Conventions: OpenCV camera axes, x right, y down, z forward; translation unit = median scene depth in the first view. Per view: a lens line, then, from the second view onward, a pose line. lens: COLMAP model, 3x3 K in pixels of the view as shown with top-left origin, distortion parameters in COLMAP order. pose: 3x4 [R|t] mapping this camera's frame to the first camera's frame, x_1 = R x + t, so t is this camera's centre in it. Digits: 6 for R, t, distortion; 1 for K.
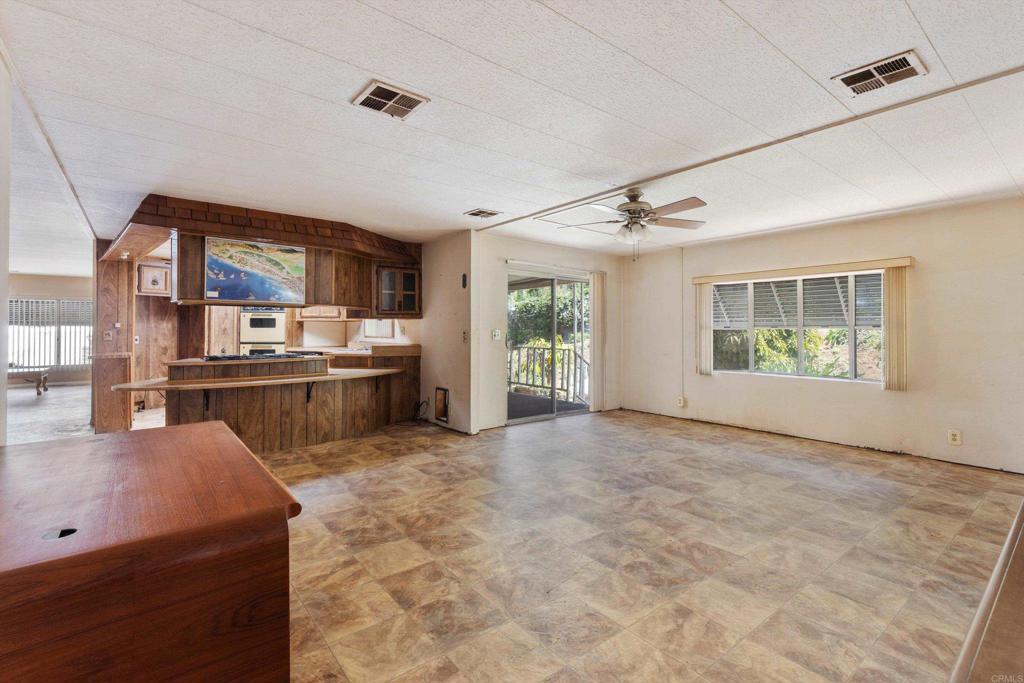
lens RADIAL K [[469.0, 0, 527.6], [0, 469.0, 330.7], [0, 0, 1]] dist [0.005822, 0.000285]
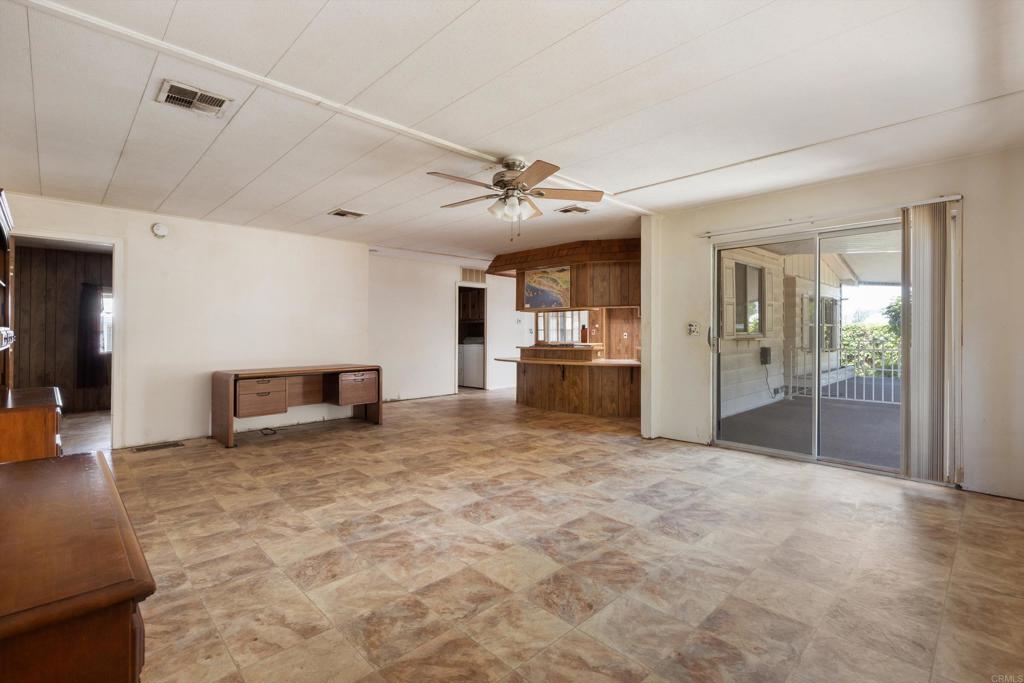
lens RADIAL K [[469.0, 0, 515.3], [0, 469.0, 331.6], [0, 0, 1]] dist [0.005822, 0.000285]
pose [[0.087978, -0.005342, -0.996108, 1.214950], [0.005377, 0.999974, -0.004888, 0.025276], [0.996108, -0.004926, 0.088005, 1.037168]]
